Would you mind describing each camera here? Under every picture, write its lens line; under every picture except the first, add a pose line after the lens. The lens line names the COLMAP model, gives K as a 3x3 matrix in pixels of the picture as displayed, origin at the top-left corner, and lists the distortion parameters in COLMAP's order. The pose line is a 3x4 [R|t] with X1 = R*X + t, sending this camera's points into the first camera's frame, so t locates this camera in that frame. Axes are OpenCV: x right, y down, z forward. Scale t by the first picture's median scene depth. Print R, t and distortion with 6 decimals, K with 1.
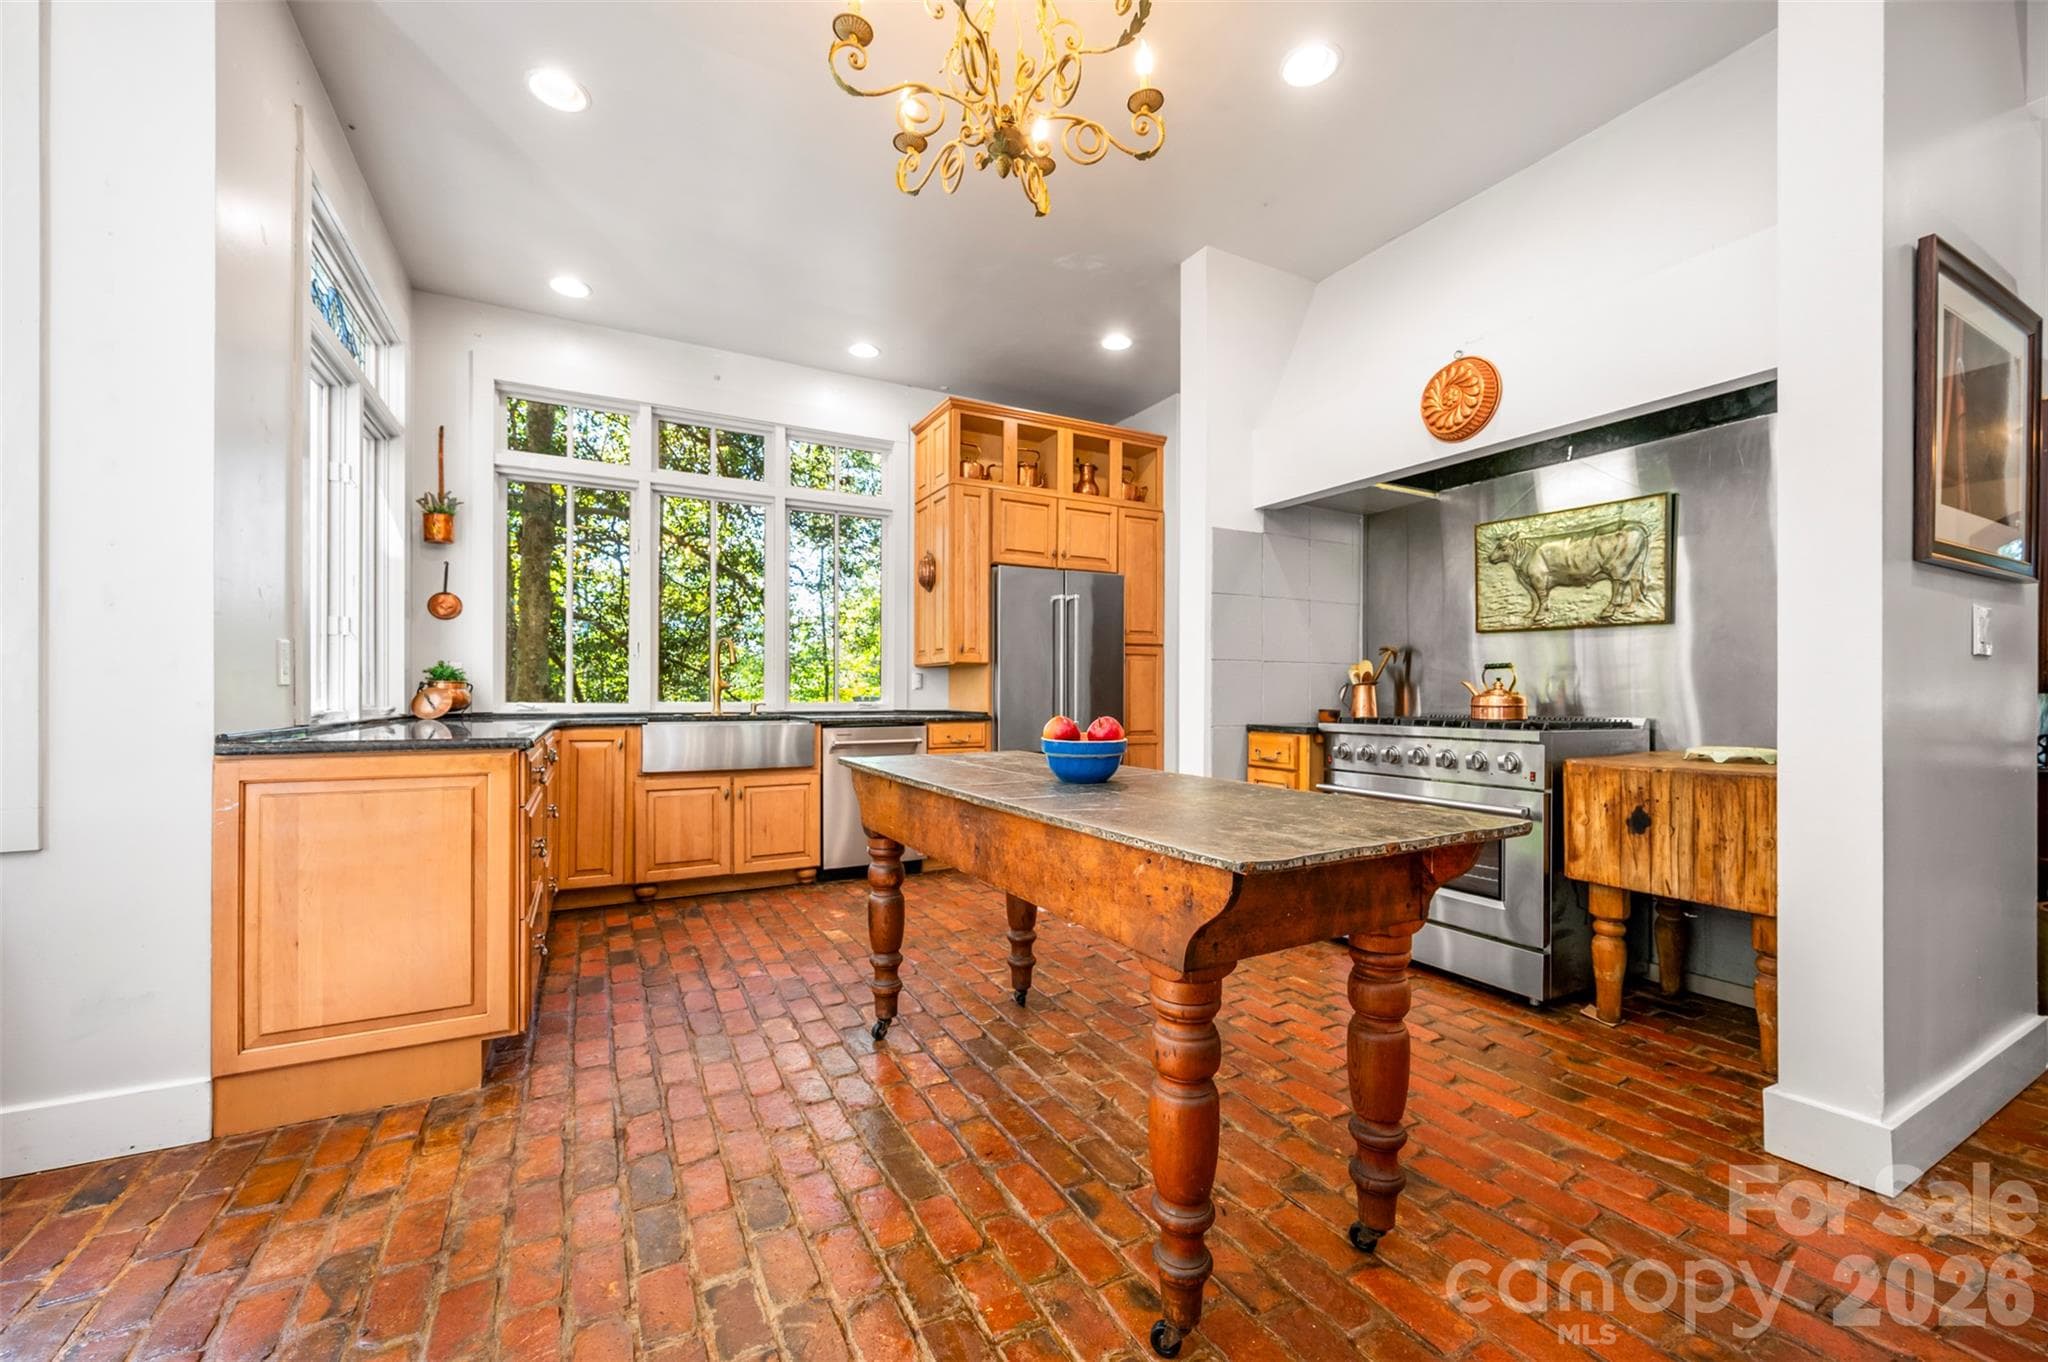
lens RADIAL K [[826.1, 0, 1008.3], [0, 826.1, 694.4], [0, 0, 1]] dist [-0.000599, 0.000174]
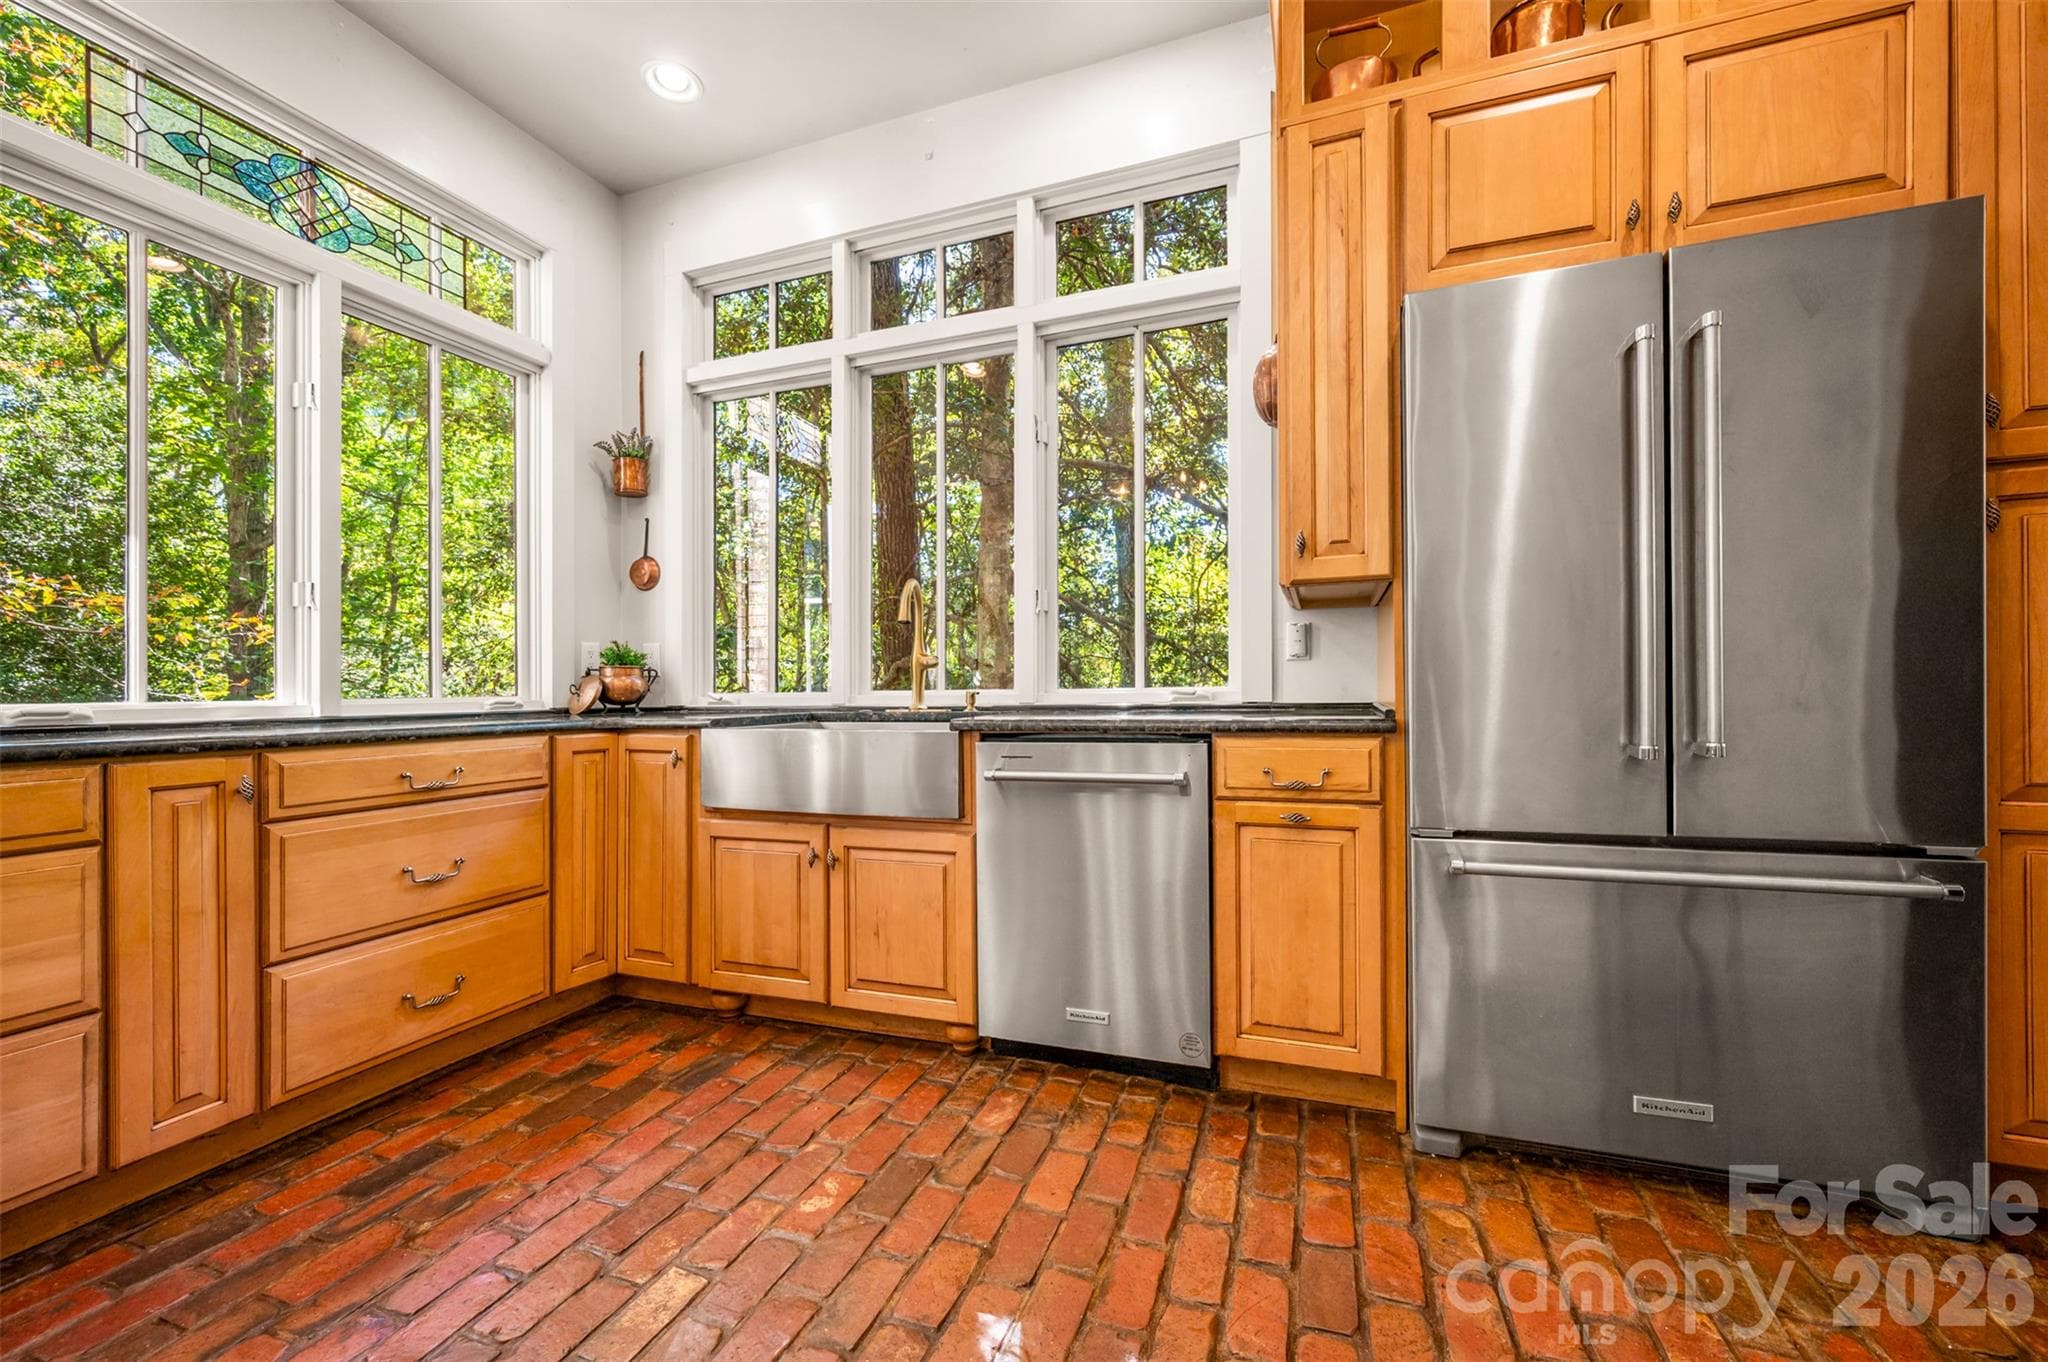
lens RADIAL K [[826.1, 0, 1008.3], [0, 826.1, 694.4], [0, 0, 1]] dist [-0.000599, 0.000174]
pose [[0.676723, -0.007933, -0.736195, 0.149756], [0.016044, 0.999863, 0.003973, 0.012352], [0.736063, -0.014500, 0.676758, 0.724054]]
